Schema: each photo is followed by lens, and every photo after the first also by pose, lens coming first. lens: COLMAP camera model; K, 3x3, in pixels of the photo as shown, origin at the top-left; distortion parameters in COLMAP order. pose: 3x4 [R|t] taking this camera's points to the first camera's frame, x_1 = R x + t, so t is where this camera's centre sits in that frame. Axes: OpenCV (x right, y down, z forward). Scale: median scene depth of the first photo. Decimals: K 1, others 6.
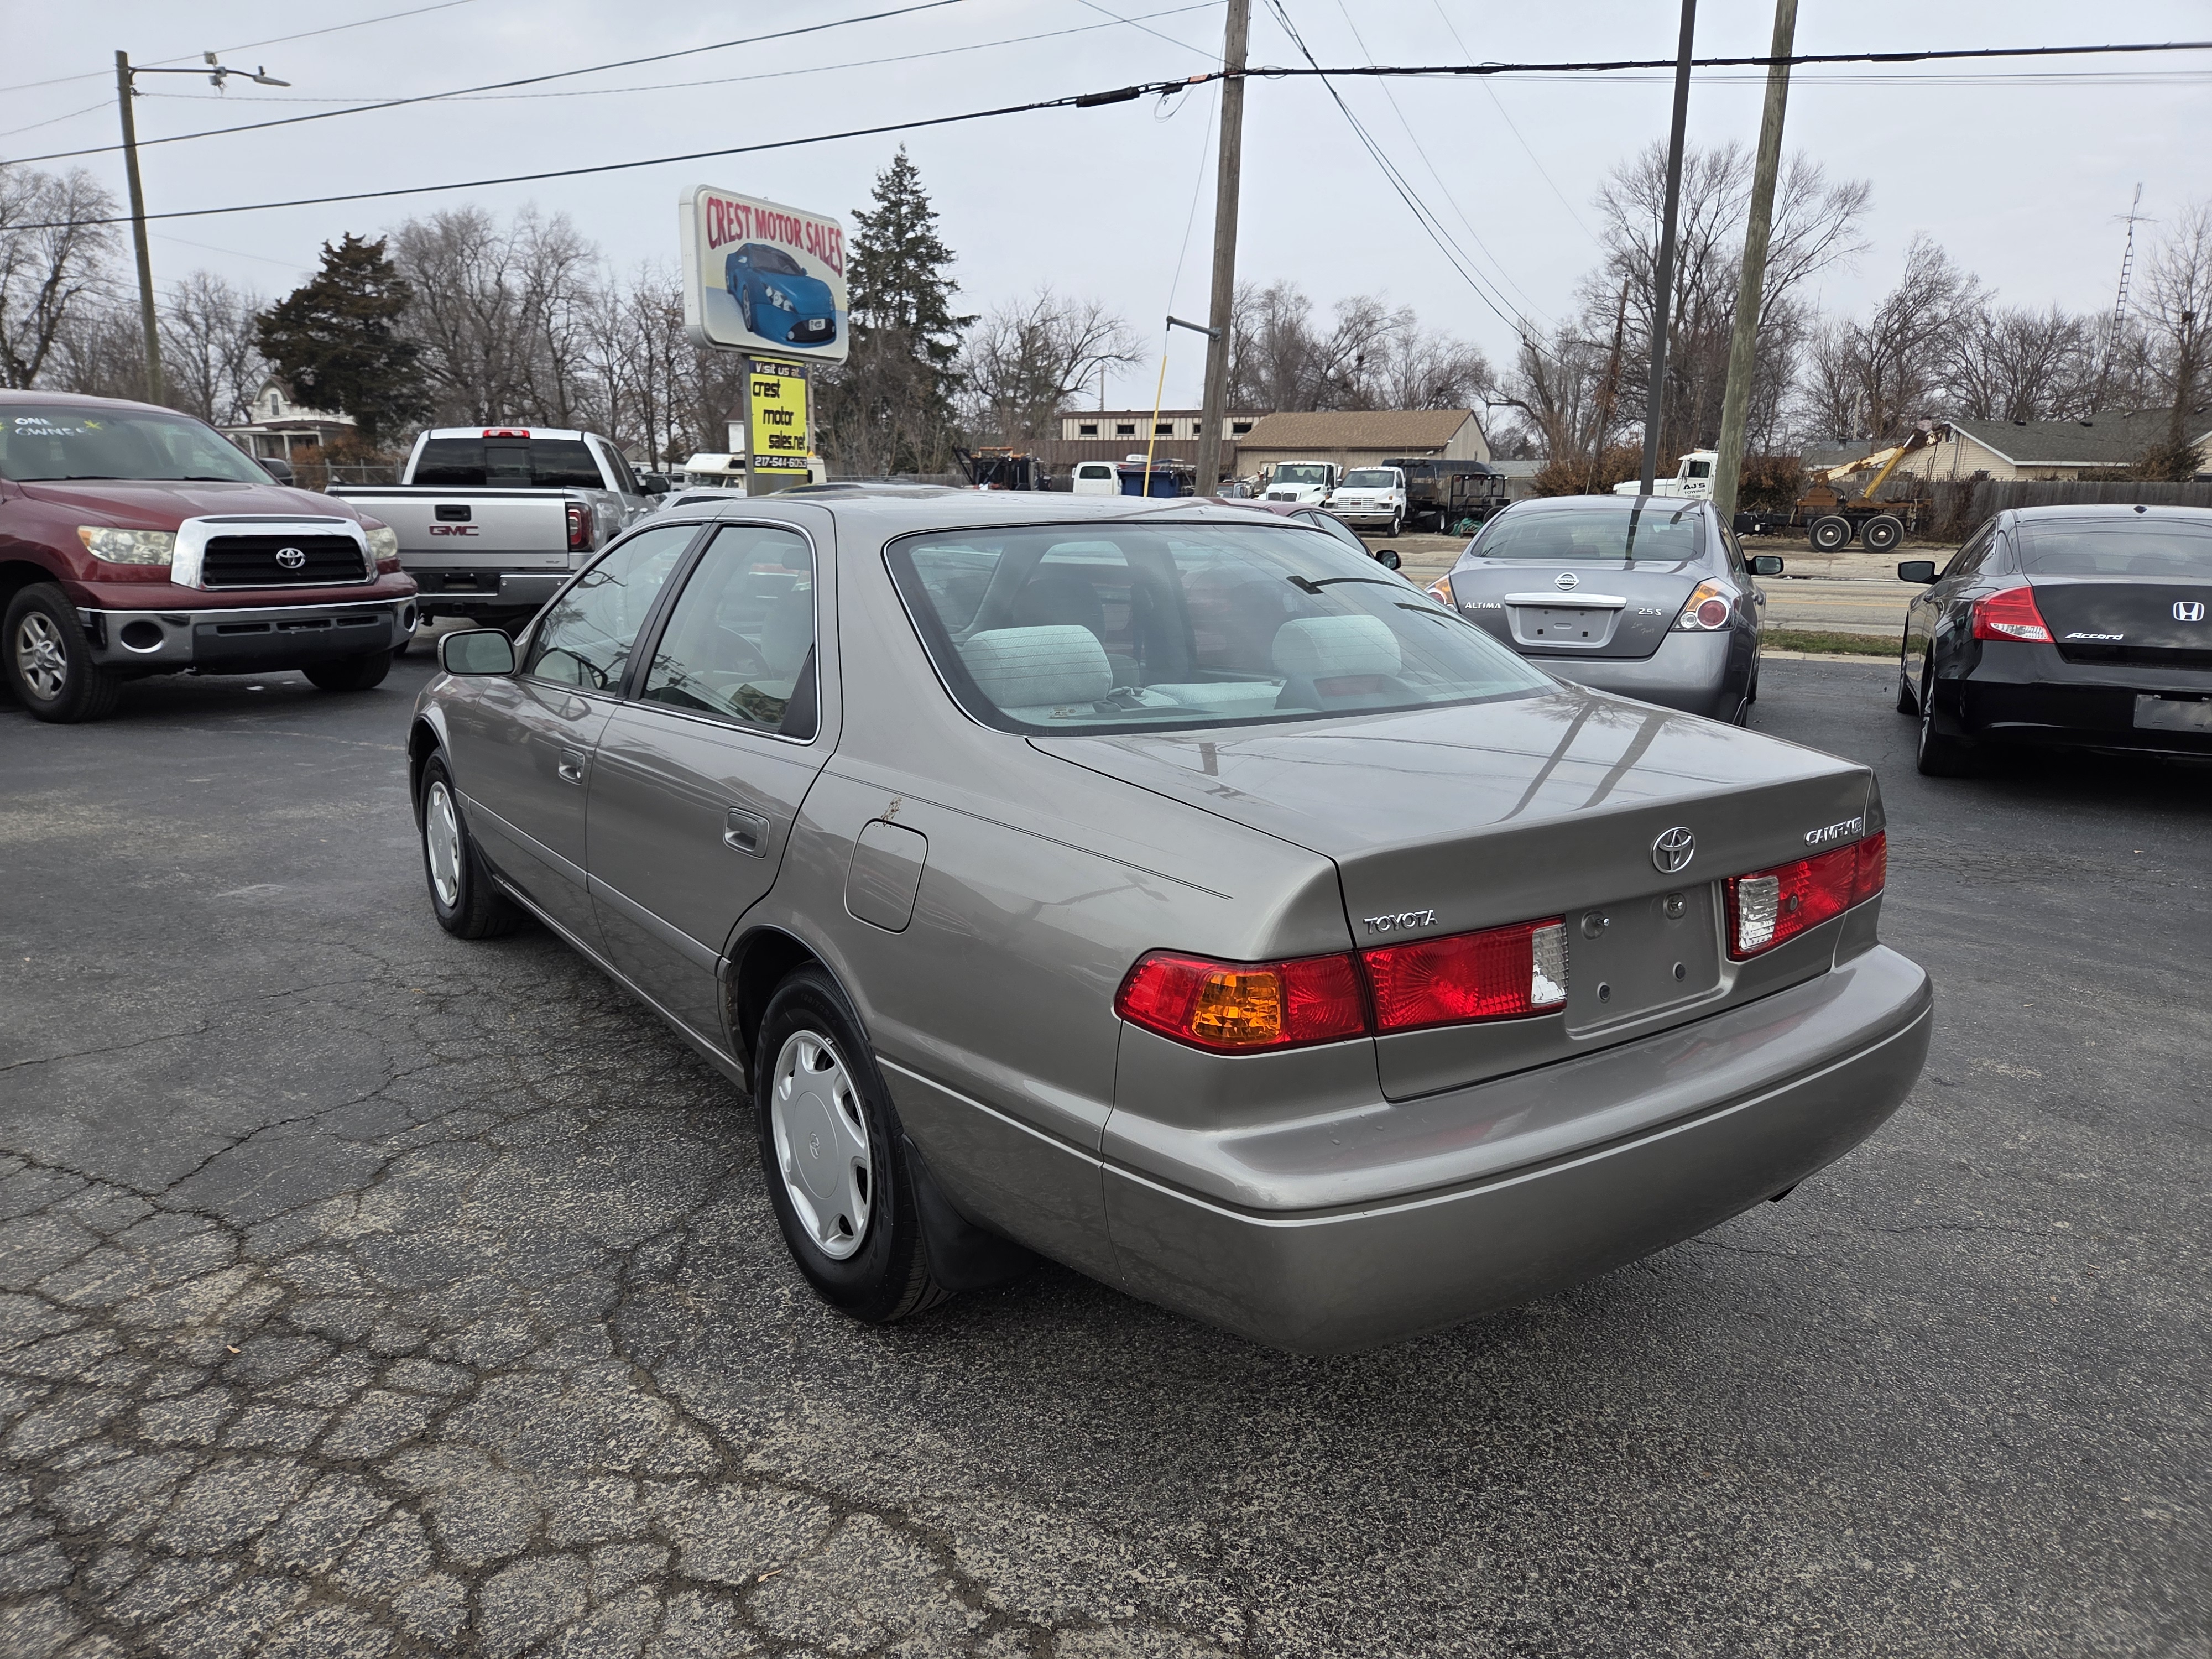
lens RADIAL K [[1481.2, 0, 1148.5], [0, 1481.2, 828.4], [0, 0, 1]] dist [0.062738, -0.053398]
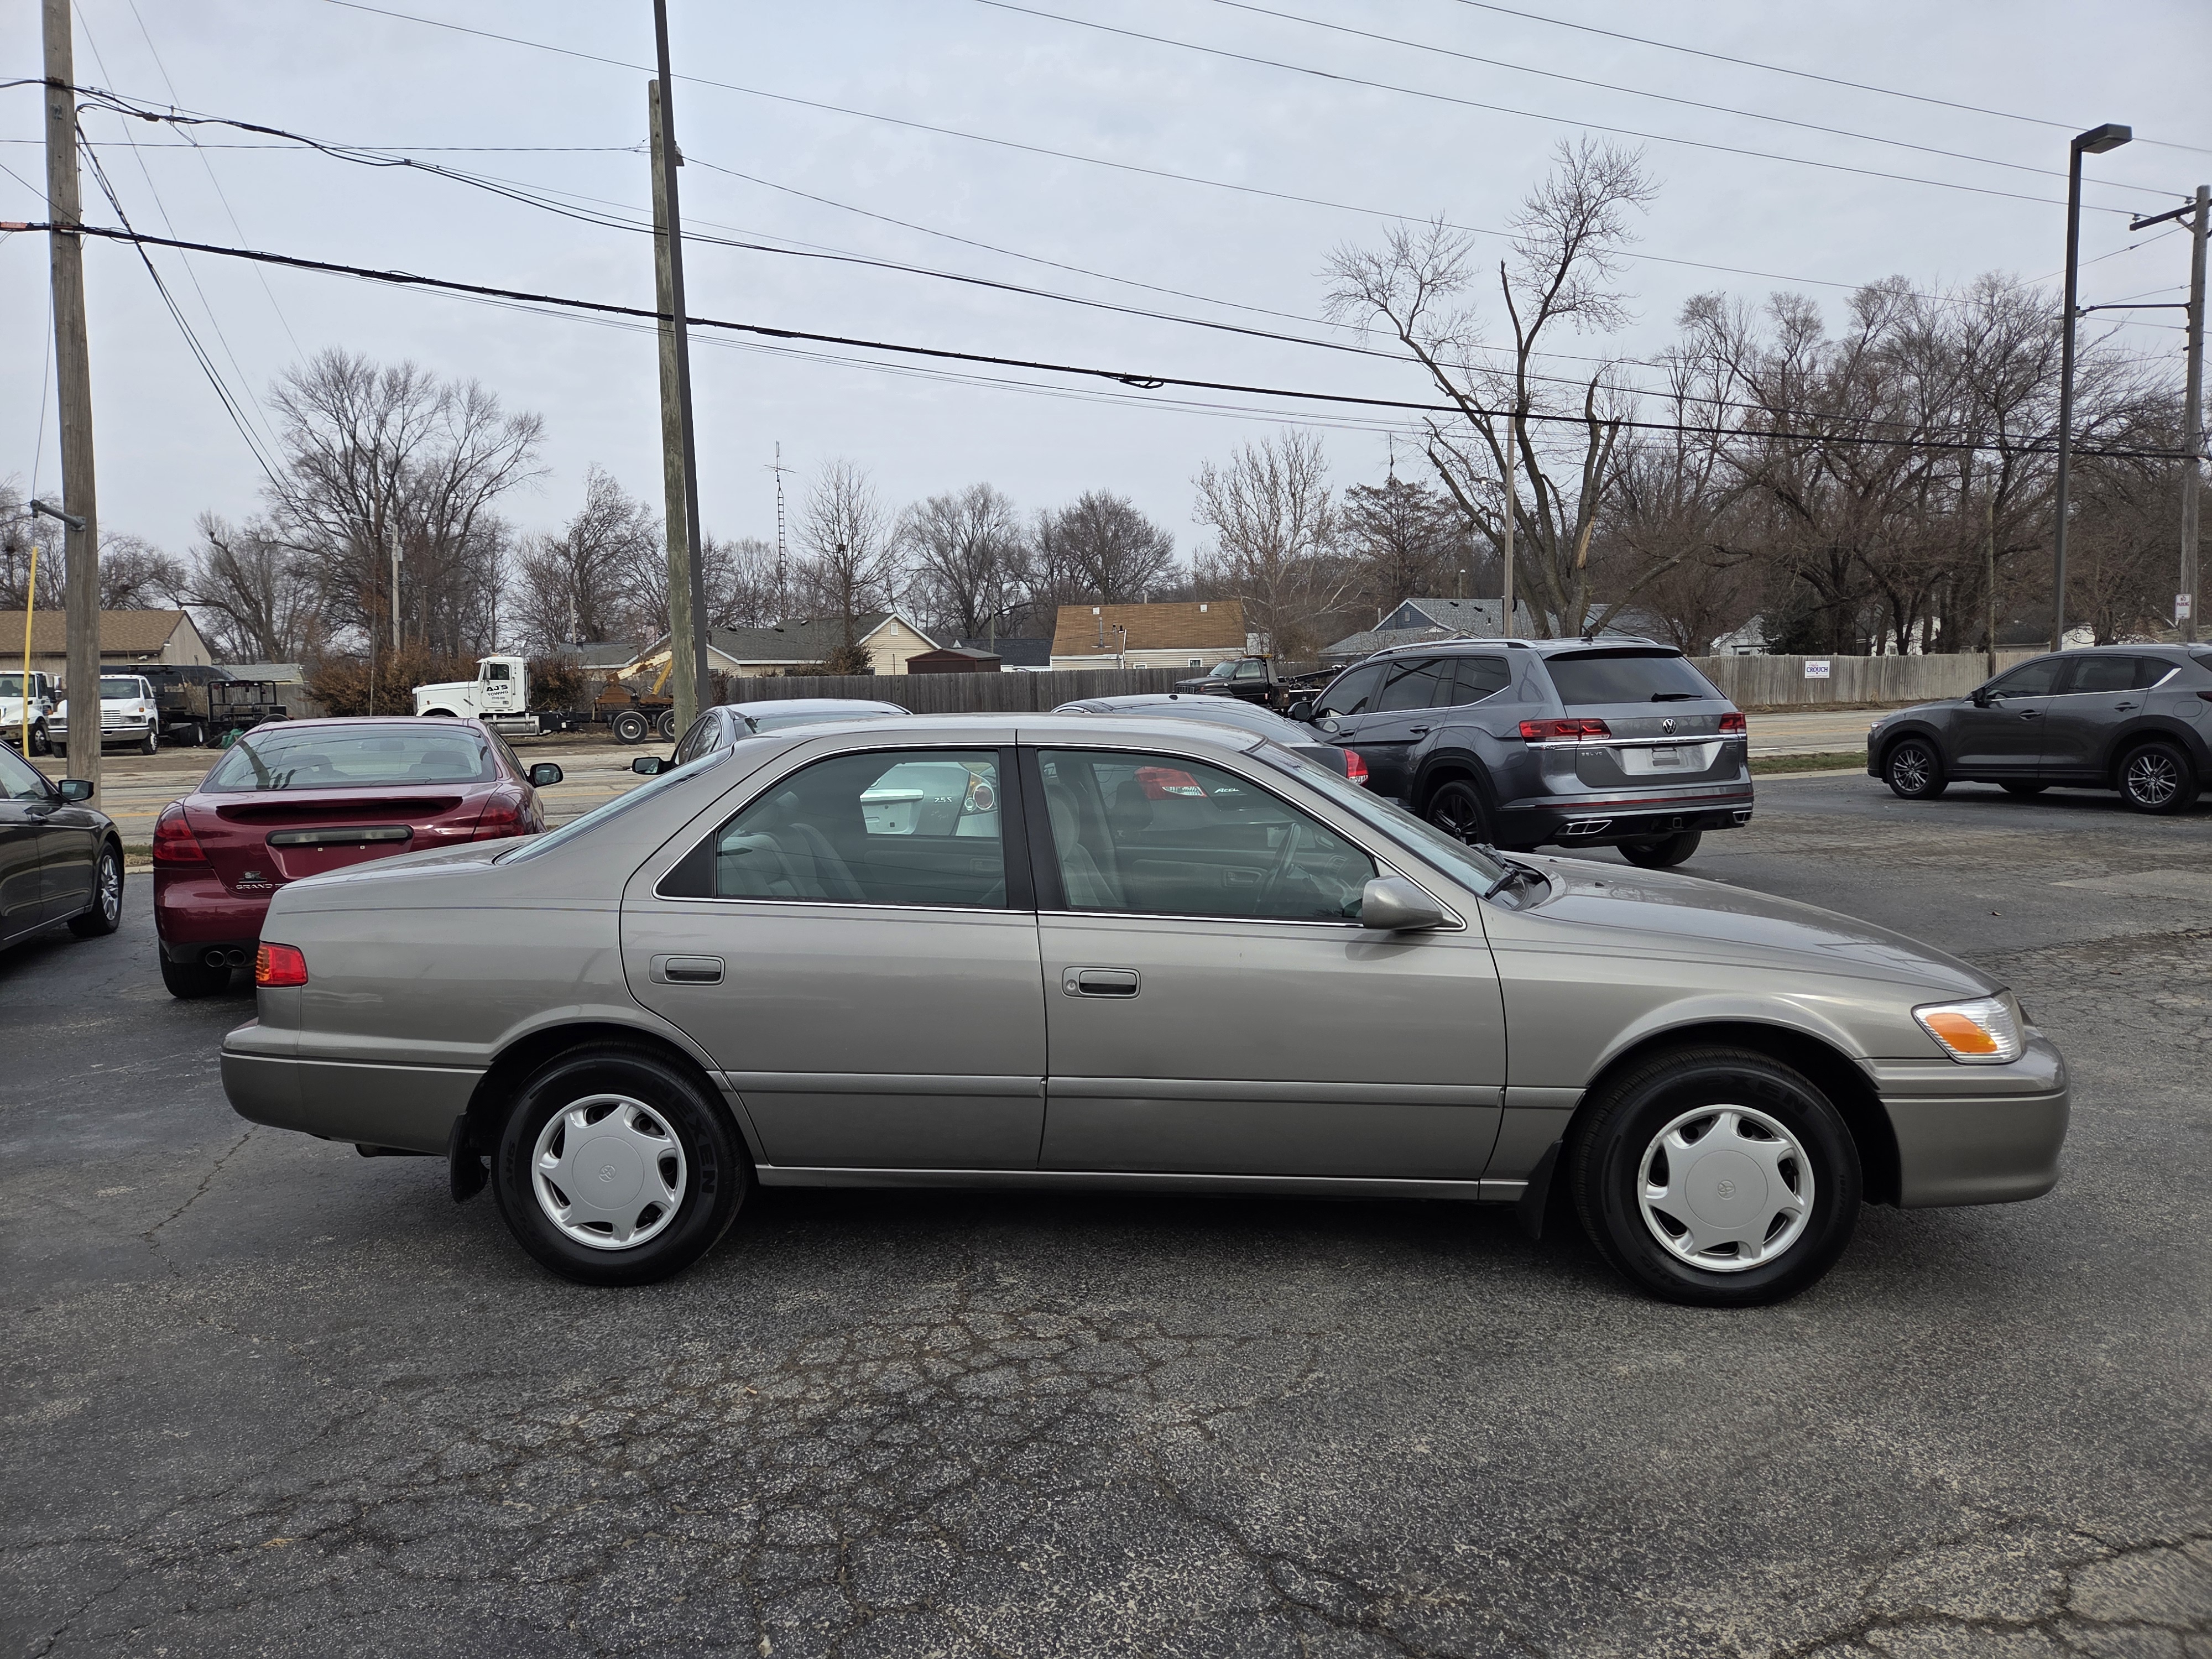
lens RADIAL K [[1449.9, 0, 1106.0], [0, 1449.9, 829.5], [0, 0, 1]] dist [0.062444, -0.040956]
pose [[0.688477, -0.103324, 0.717860, -0.065059], [0.192560, 0.980317, -0.043578, -0.009045], [-0.699228, 0.168234, 0.694822, 0.027071]]
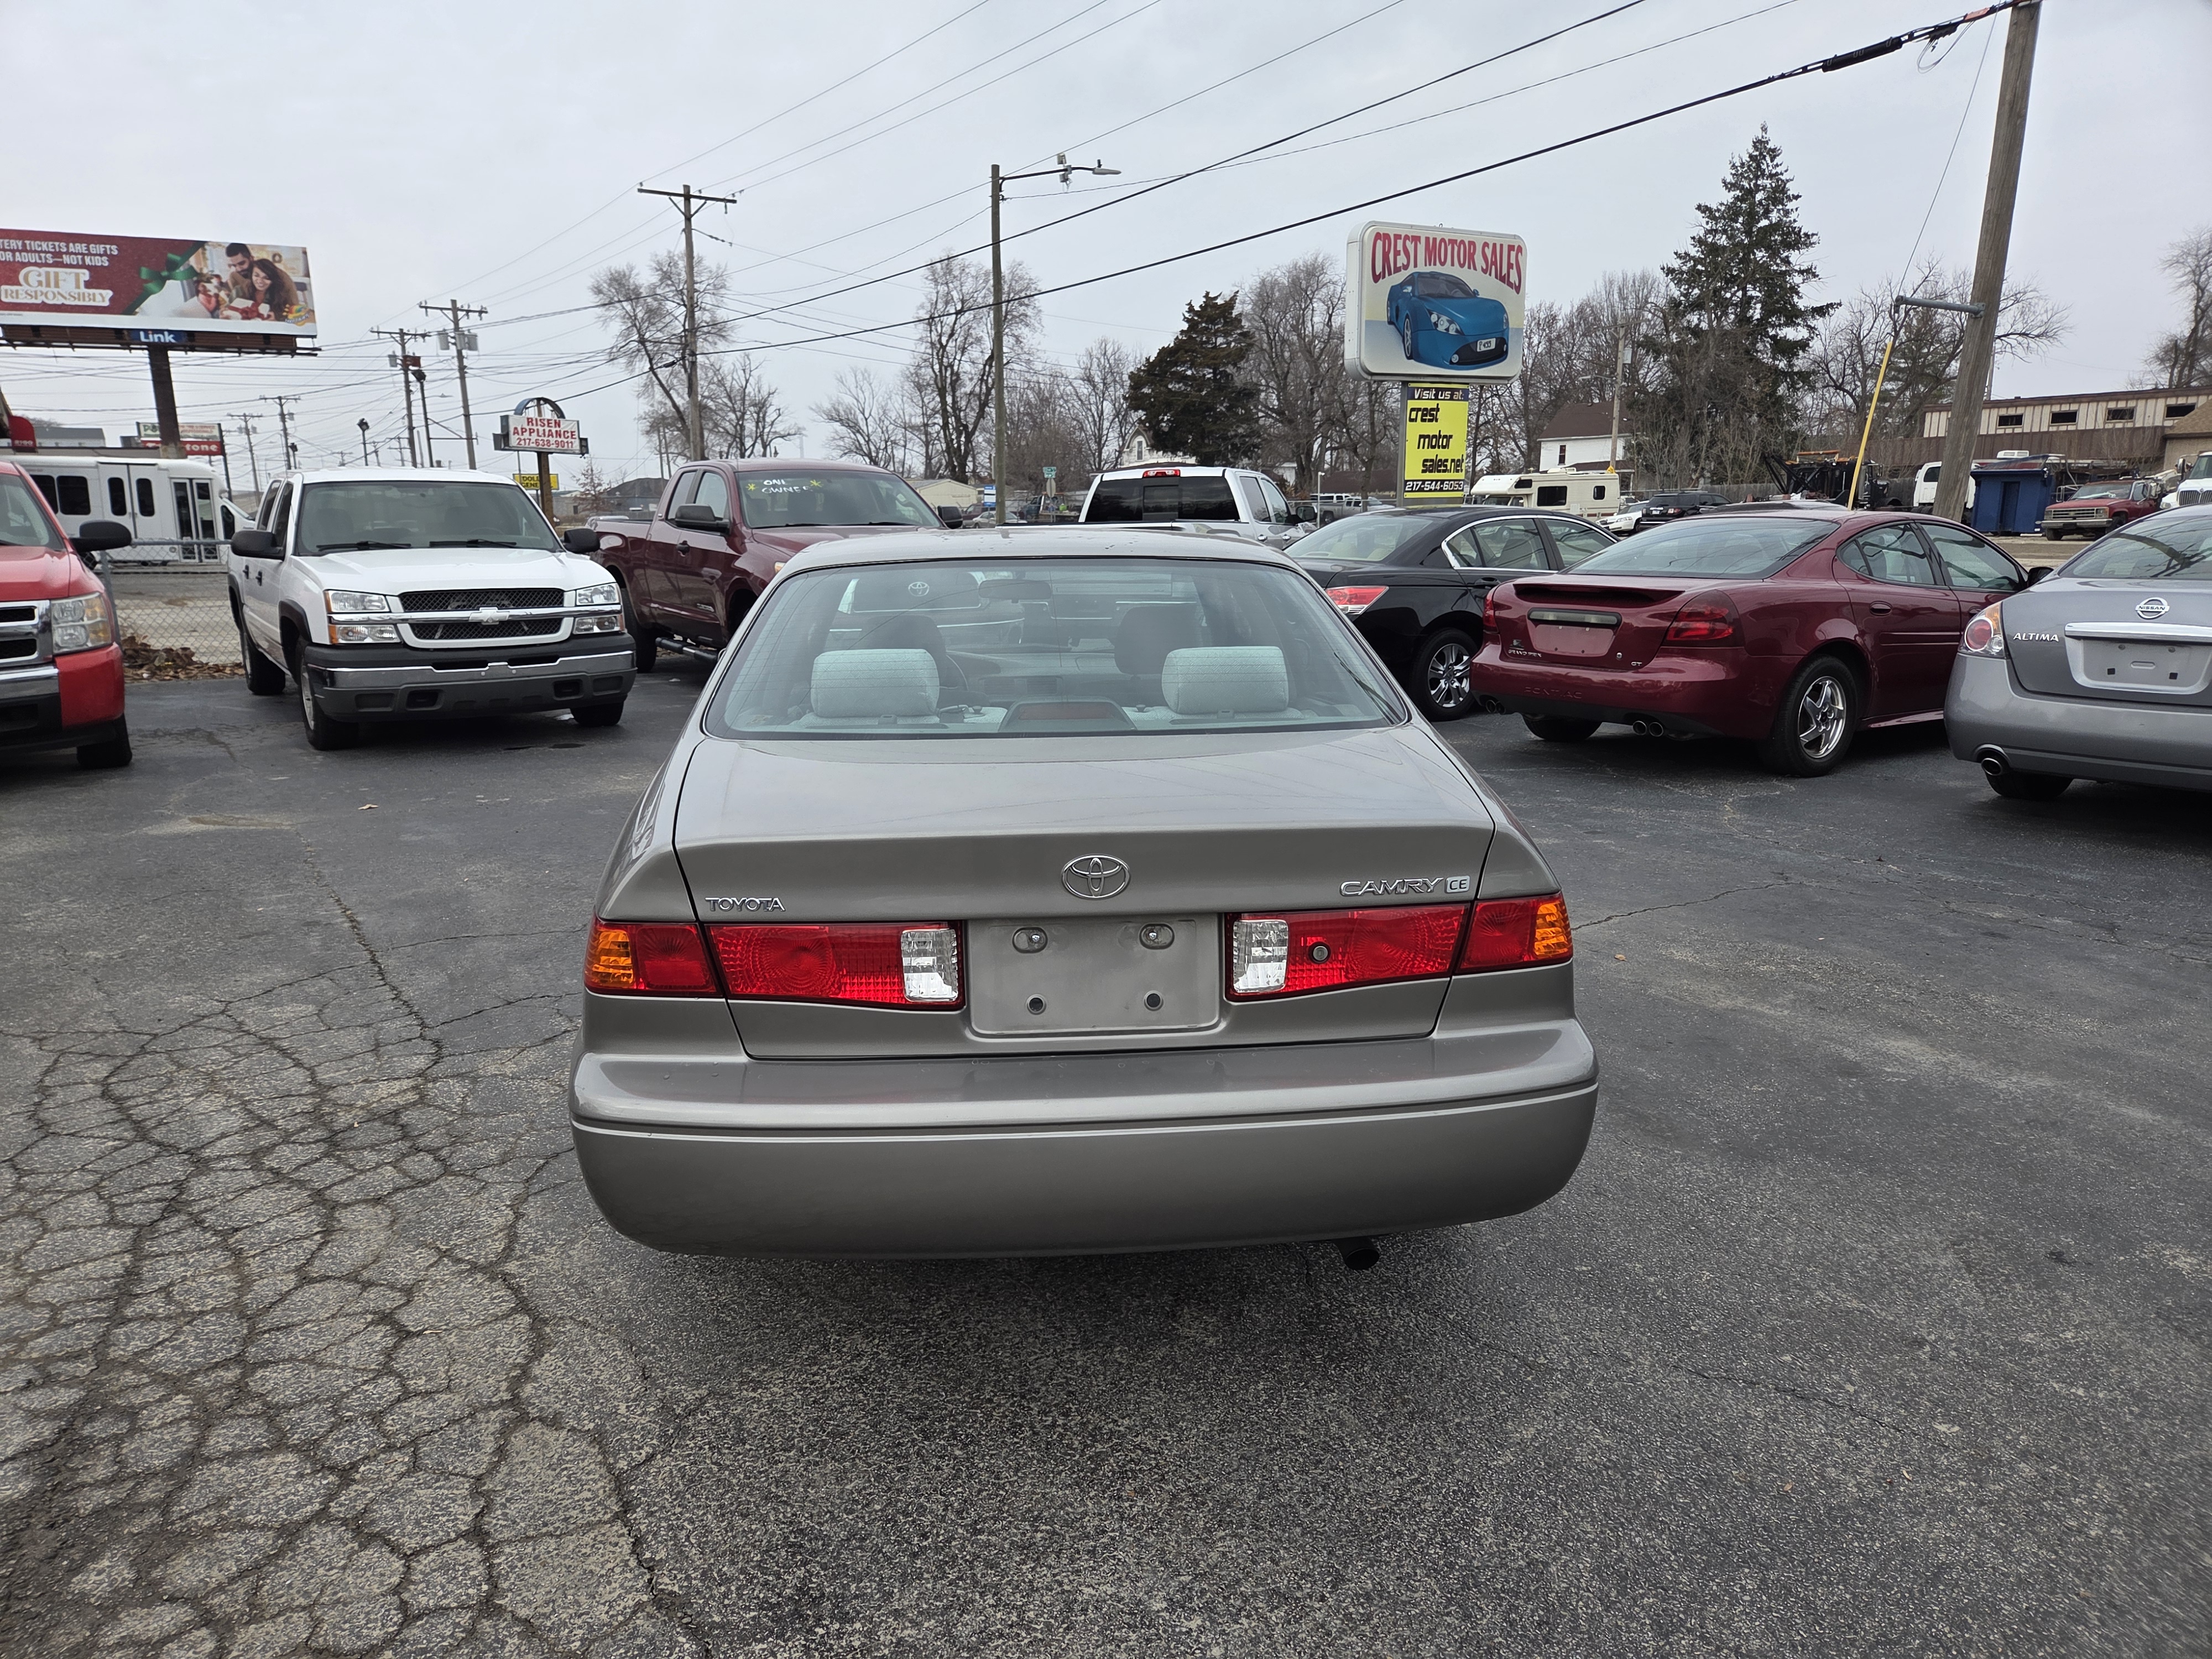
lens RADIAL K [[1501.3, 0, 1102.5], [0, 1501.3, 862.4], [0, 0, 1]] dist [0.059417, -0.055361]
pose [[0.852041, 0.092971, -0.515153, 0.045180], [-0.089687, 0.995477, 0.031319, -0.001469], [0.515735, 0.019518, 0.856526, 0.005385]]
